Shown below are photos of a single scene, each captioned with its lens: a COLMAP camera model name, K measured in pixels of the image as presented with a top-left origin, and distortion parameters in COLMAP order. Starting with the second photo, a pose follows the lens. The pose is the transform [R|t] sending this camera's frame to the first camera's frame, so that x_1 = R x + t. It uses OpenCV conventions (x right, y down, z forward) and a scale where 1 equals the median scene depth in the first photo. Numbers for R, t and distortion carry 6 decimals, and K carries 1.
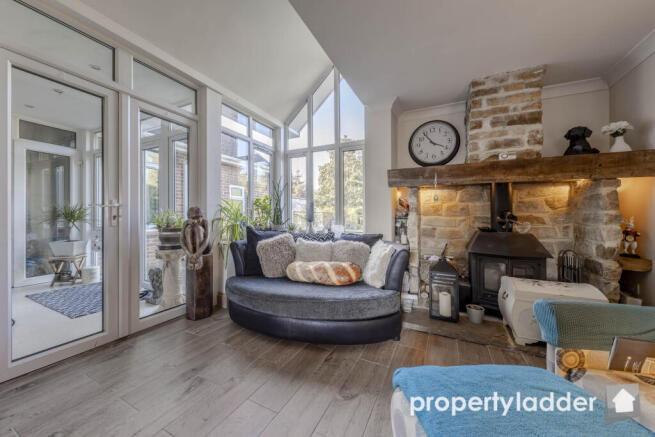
lens RADIAL K [[229.4, 0, 331.6], [0, 229.4, 213.0], [0, 0, 1]] dist [-0.001775, -0.000407]
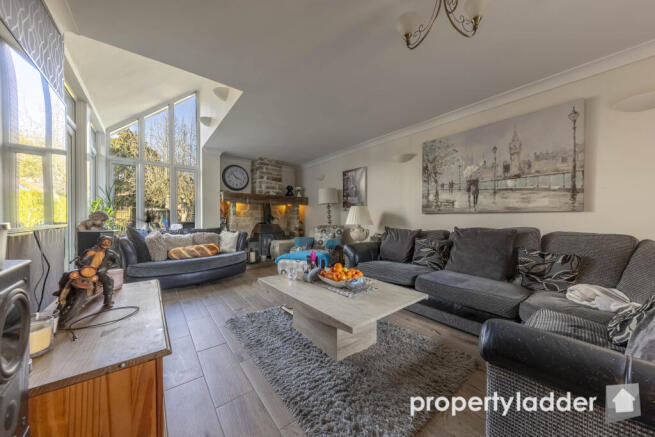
lens RADIAL K [[229.4, 0, 326.8], [0, 229.4, 217.2], [0, 0, 1]] dist [-0.001775, -0.000407]
pose [[0.425601, -0.002895, 0.904906, -1.223233], [-0.008580, 0.999937, 0.007235, -0.009223], [-0.904870, -0.010843, 0.425549, -0.595333]]
